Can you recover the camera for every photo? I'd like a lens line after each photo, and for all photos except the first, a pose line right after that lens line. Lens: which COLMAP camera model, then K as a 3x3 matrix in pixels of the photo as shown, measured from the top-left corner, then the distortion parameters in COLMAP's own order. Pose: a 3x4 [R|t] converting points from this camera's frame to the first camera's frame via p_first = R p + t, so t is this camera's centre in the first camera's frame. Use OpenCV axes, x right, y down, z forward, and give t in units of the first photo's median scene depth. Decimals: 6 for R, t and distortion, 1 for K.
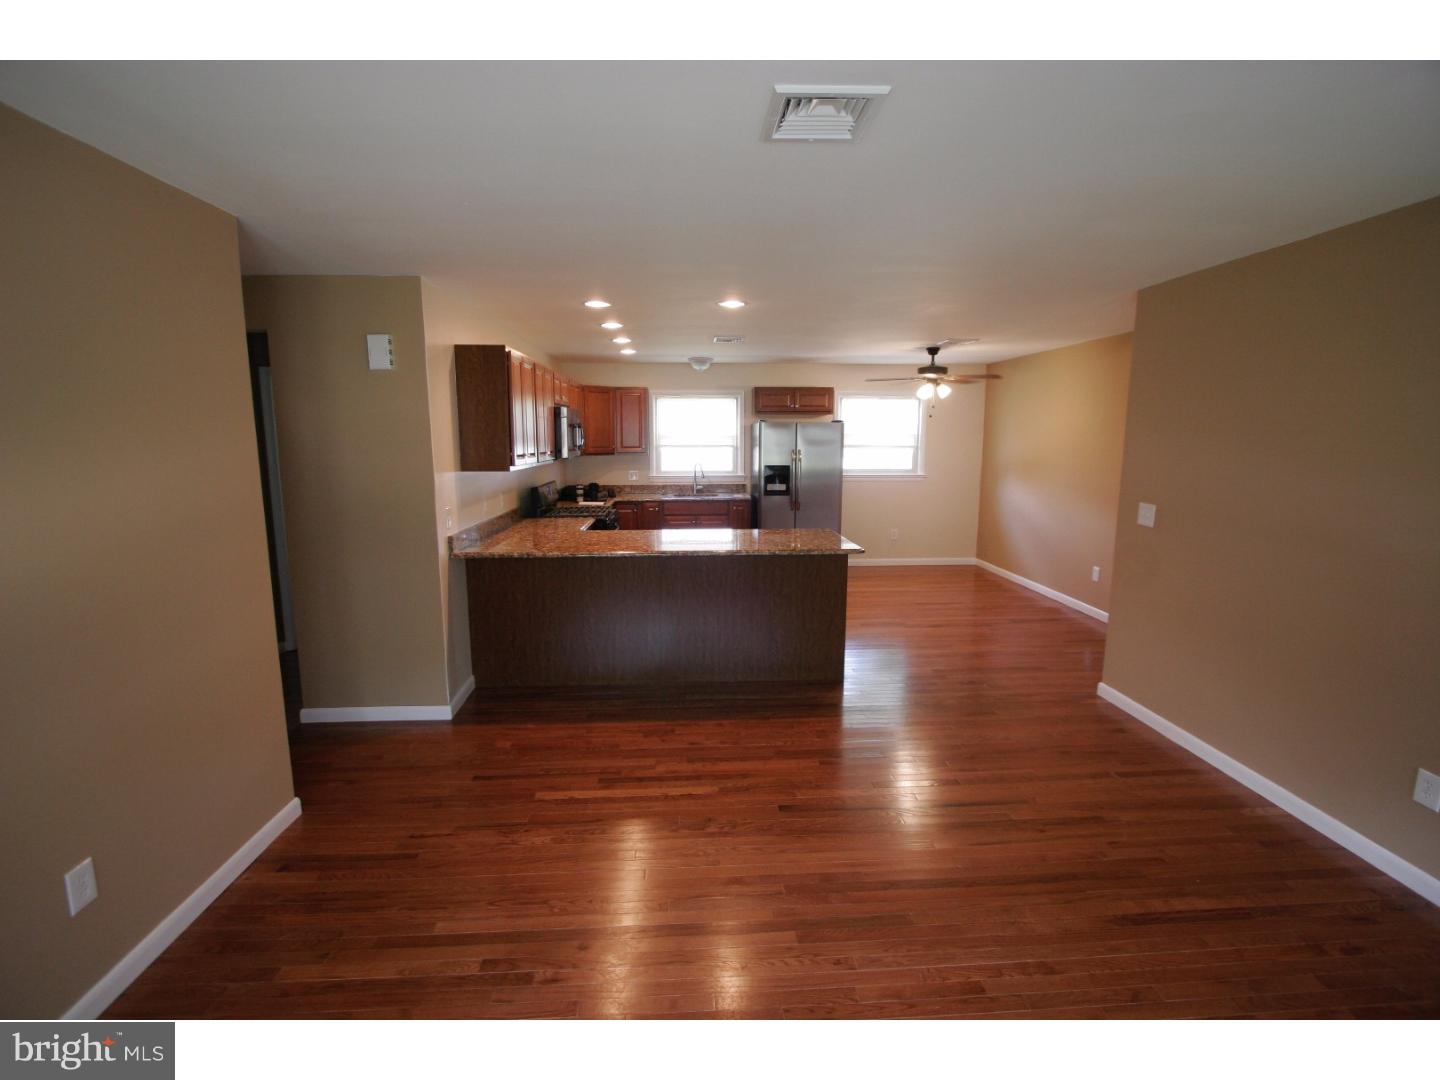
lens RADIAL K [[662.6, 0, 715.1], [0, 662.6, 540.5], [0, 0, 1]] dist [-0.001115, 0.000242]
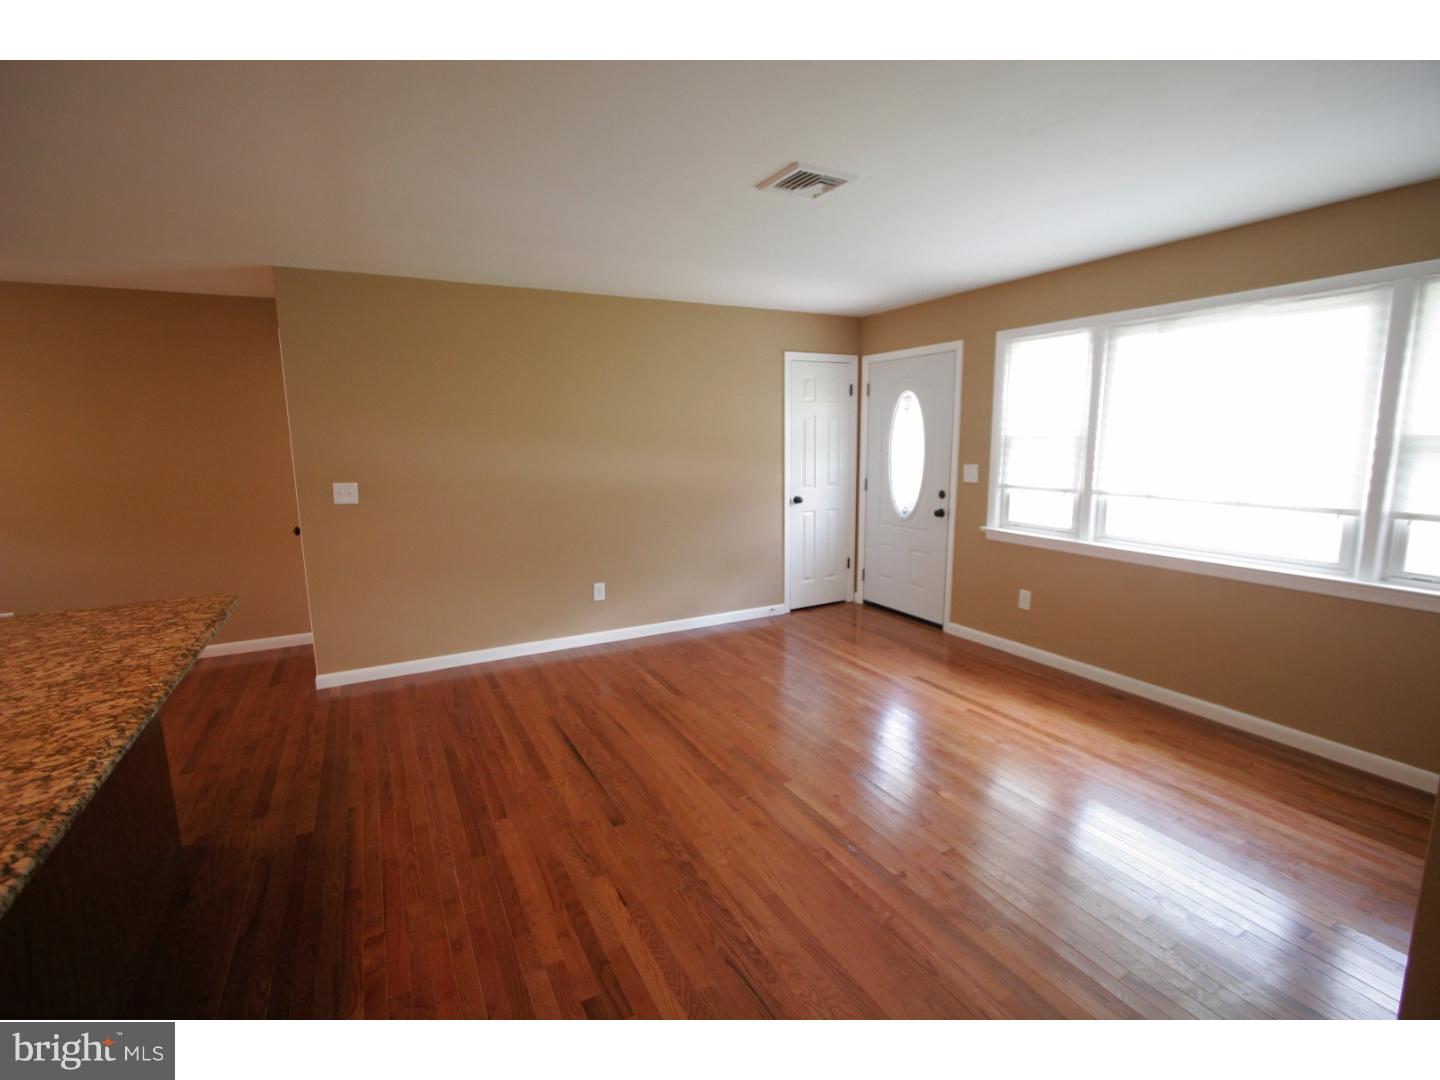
lens RADIAL K [[662.6, 0, 710.6], [0, 662.6, 535.5], [0, 0, 1]] dist [-0.001115, 0.000242]
pose [[-0.420352, -0.132221, 0.897676, -0.644359], [0.154051, 0.964563, 0.214209, -0.129823], [-0.894188, 0.228331, -0.385087, 1.051723]]
